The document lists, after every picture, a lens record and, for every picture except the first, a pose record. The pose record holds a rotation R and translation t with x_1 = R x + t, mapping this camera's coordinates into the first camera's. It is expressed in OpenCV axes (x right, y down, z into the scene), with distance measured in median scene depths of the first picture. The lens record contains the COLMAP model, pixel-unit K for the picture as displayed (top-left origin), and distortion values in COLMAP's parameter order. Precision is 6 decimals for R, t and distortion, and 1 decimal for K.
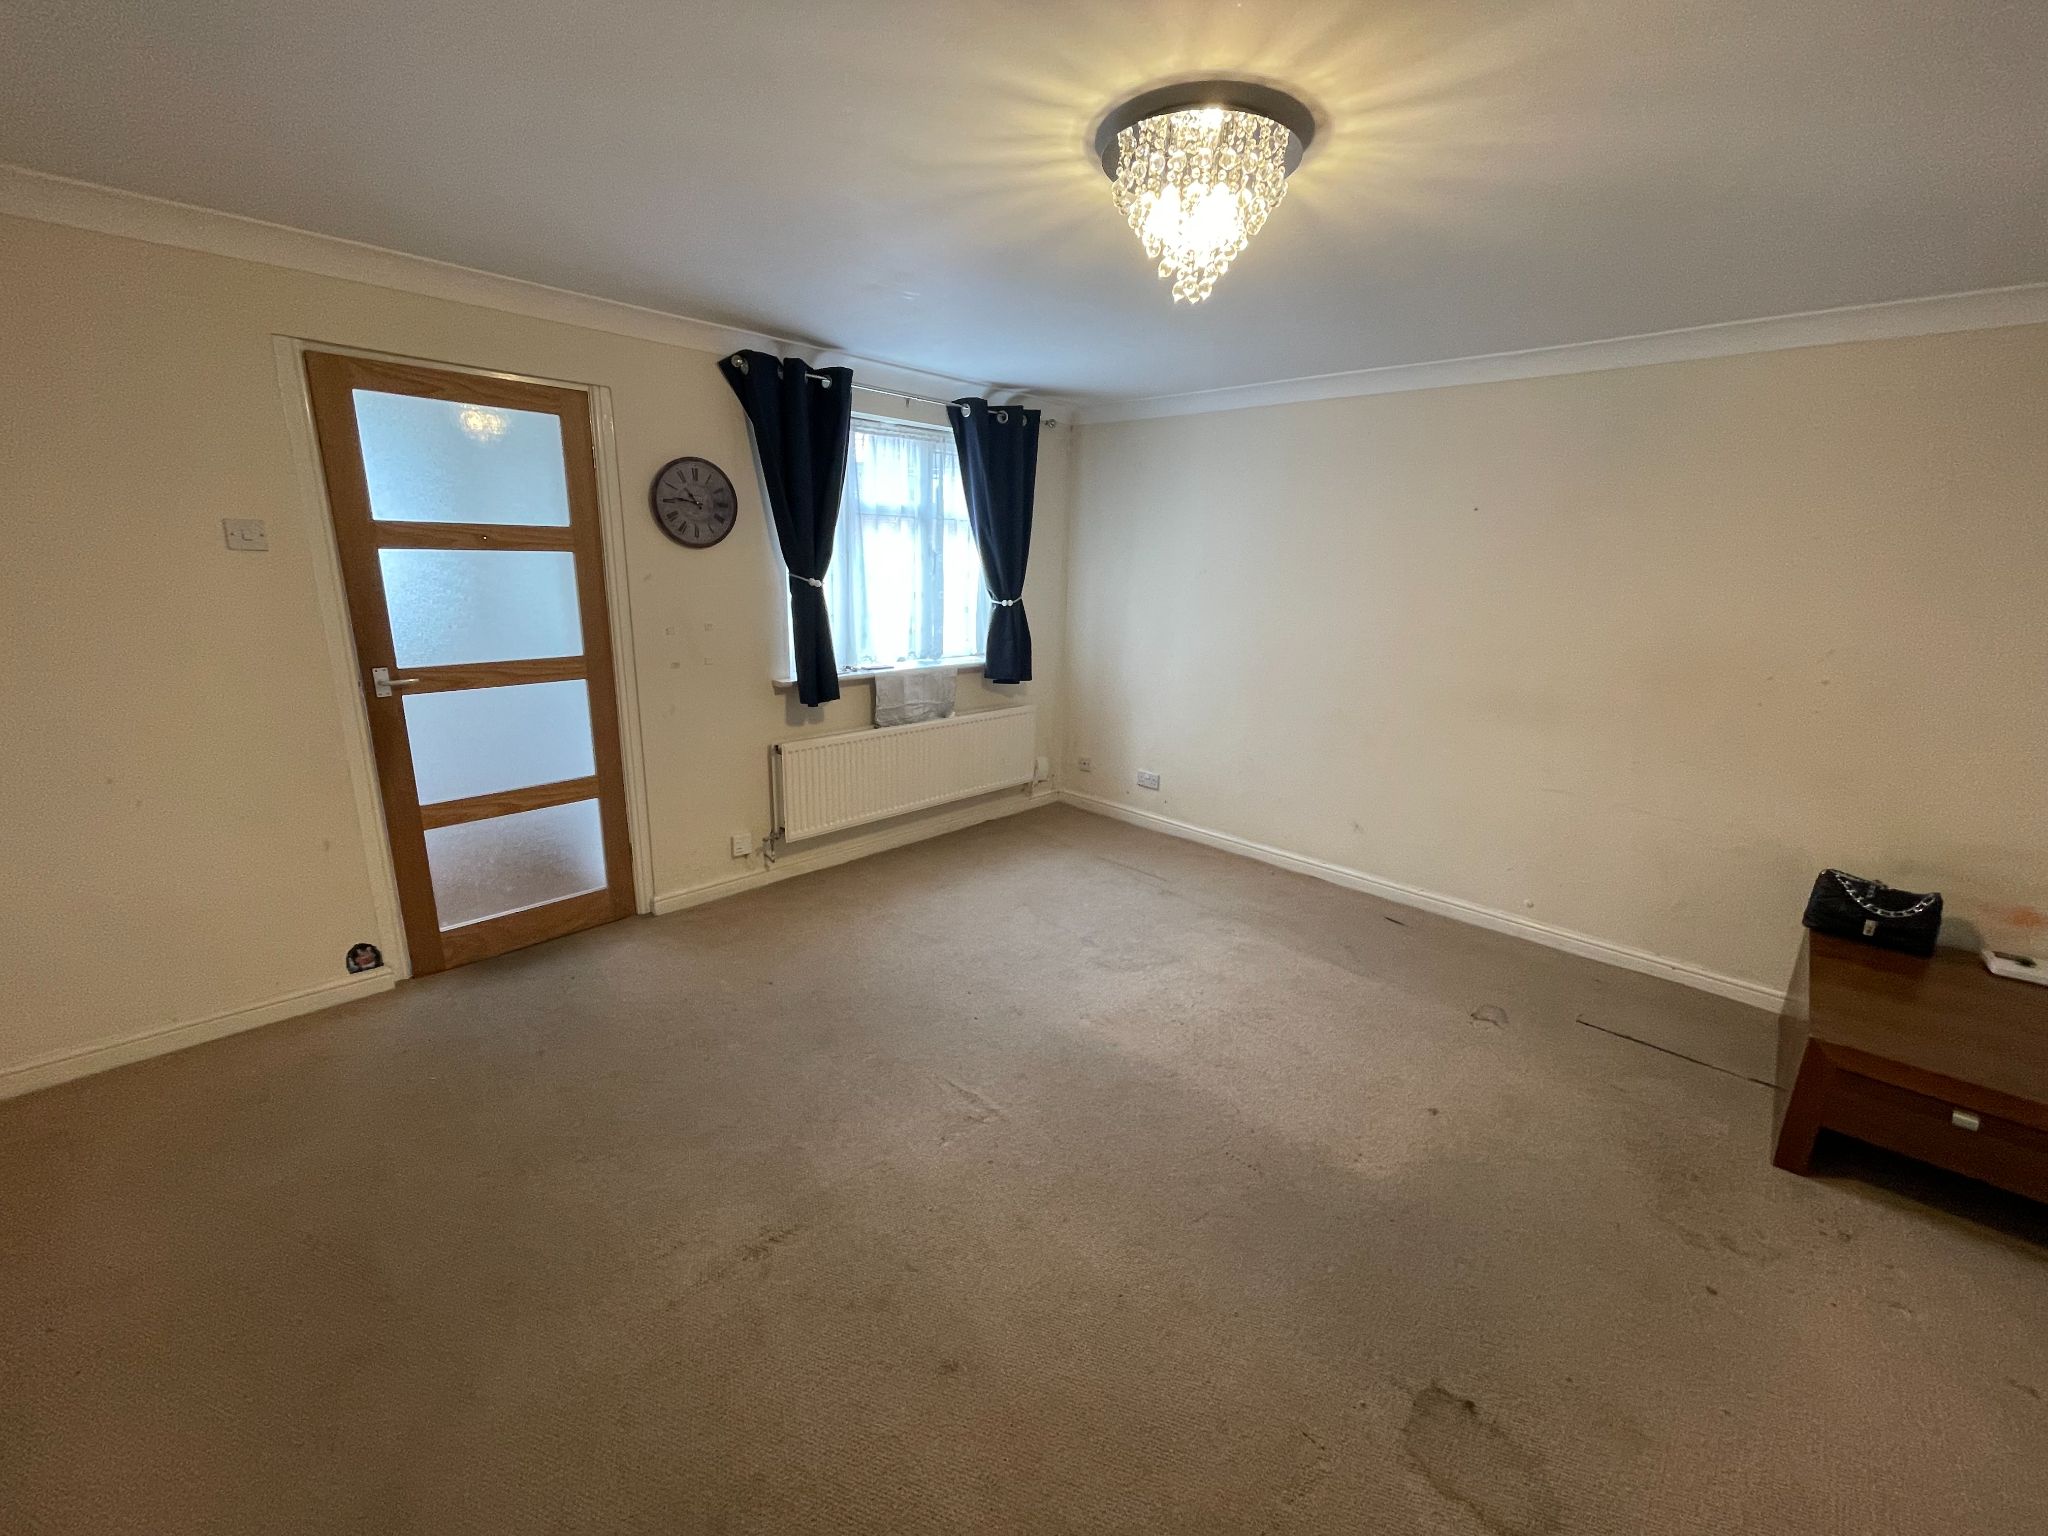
lens RADIAL K [[824.8, 0, 1027.6], [0, 824.8, 758.9], [0, 0, 1]] dist [-0.001273, 0.001038]
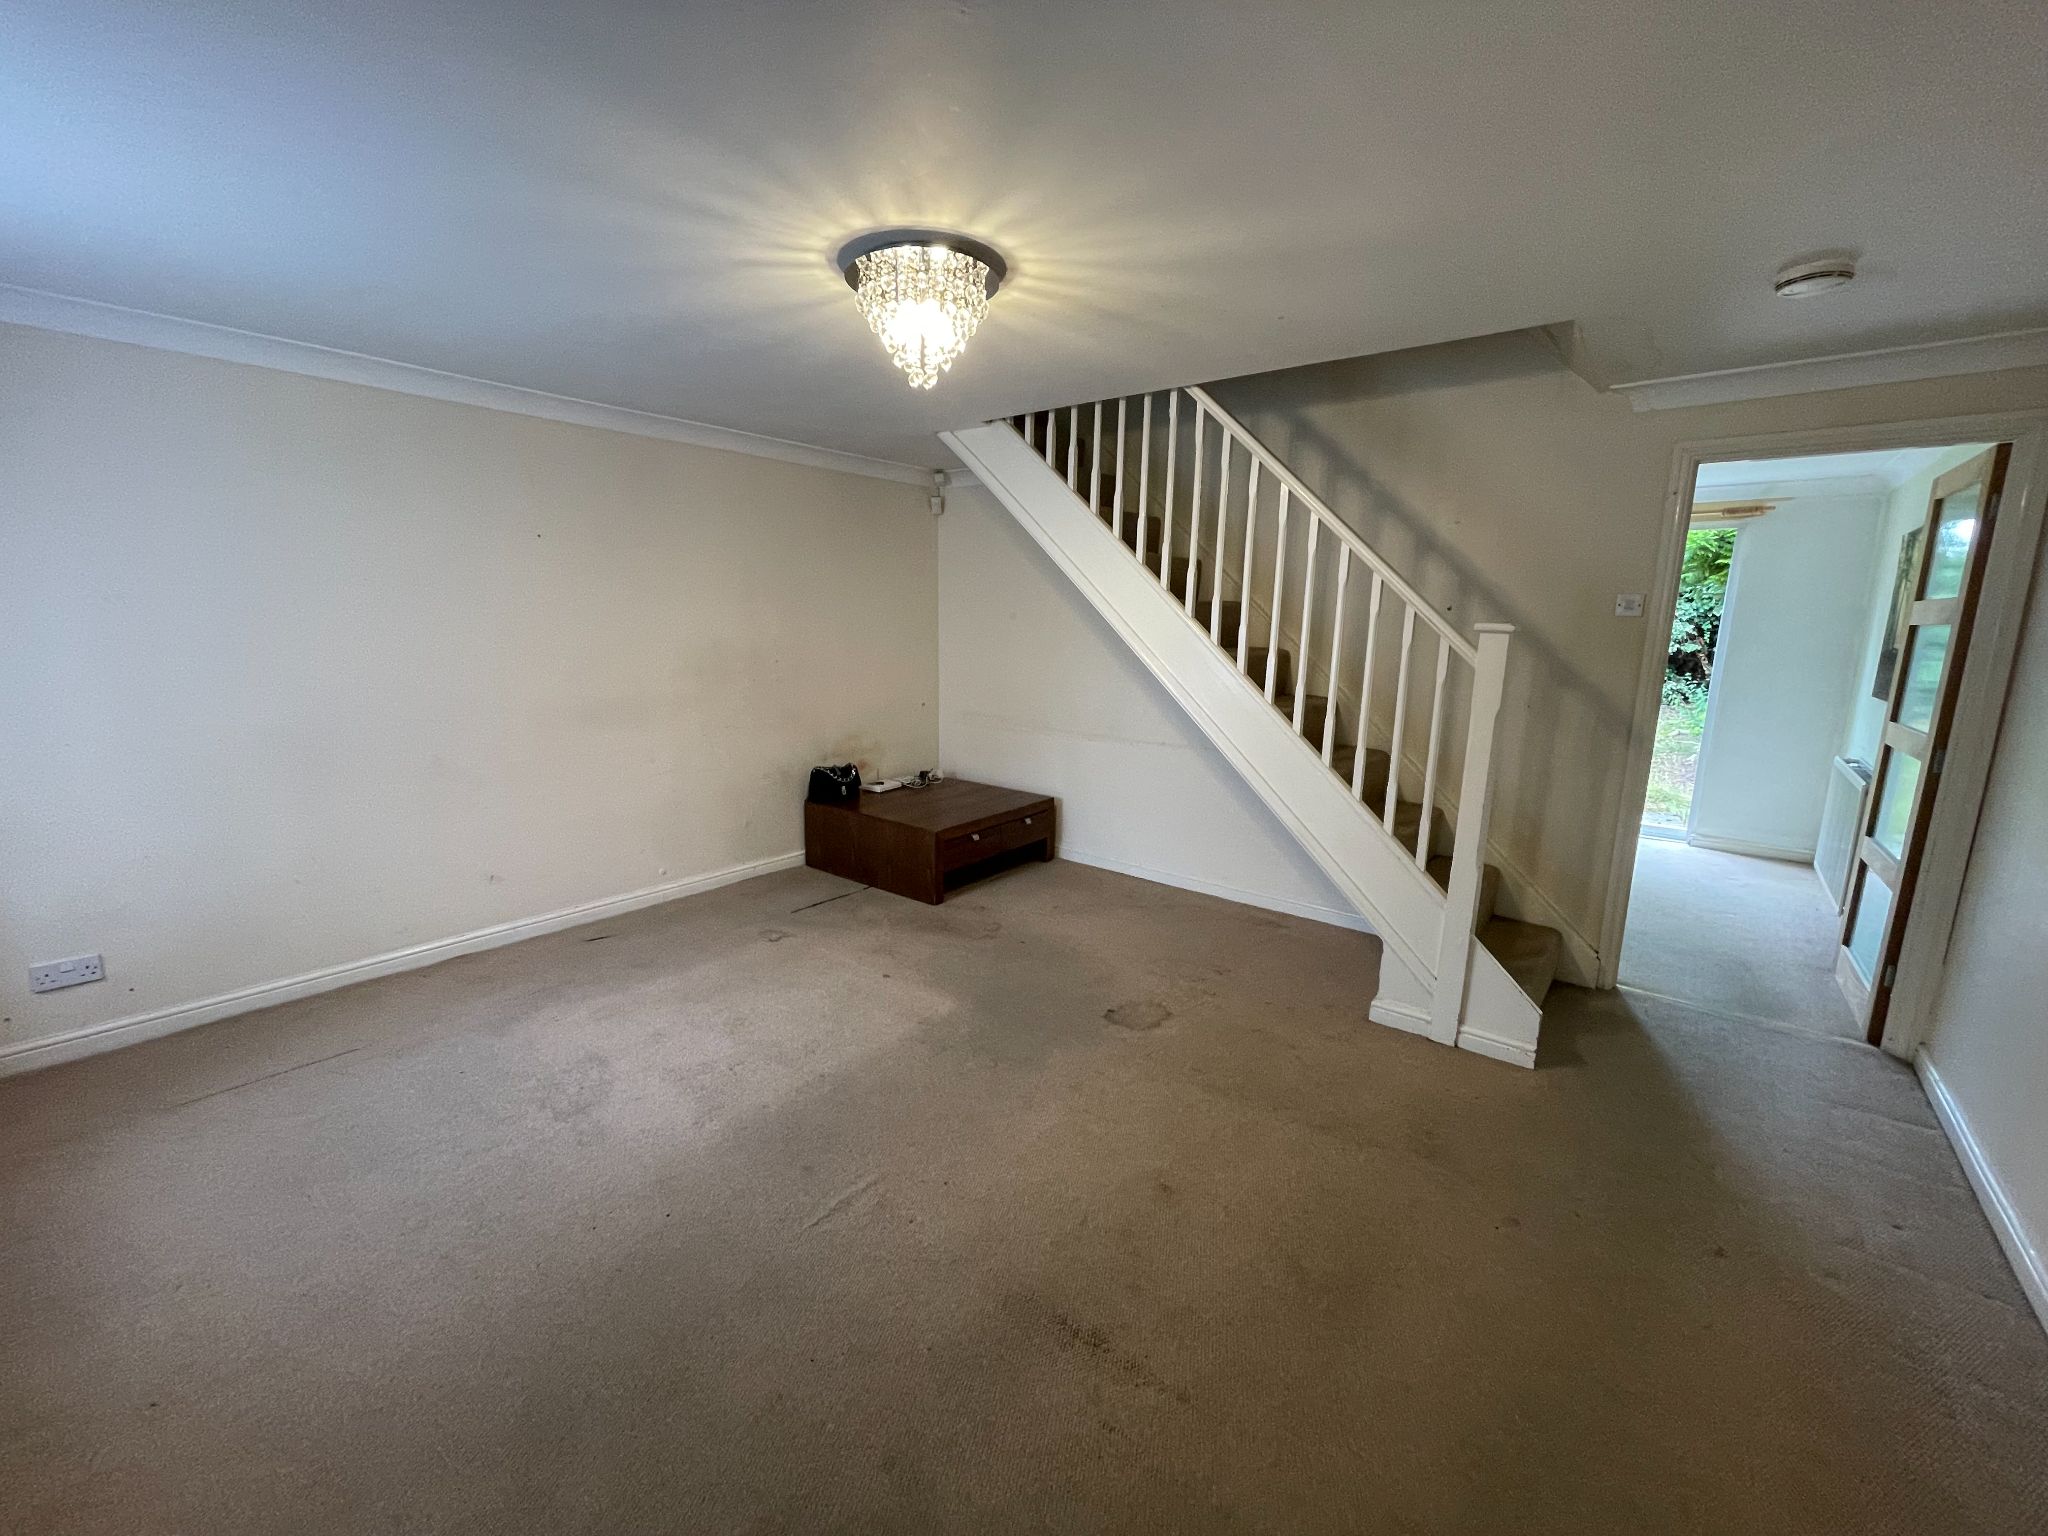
lens RADIAL K [[824.8, 0, 1016.8], [0, 824.8, 753.9], [0, 0, 1]] dist [-0.001273, 0.001038]
pose [[-0.072823, -0.196952, 0.977705, -0.626053], [0.221342, 0.952669, 0.208395, -0.135700], [-0.972473, 0.231584, -0.025783, 0.551589]]
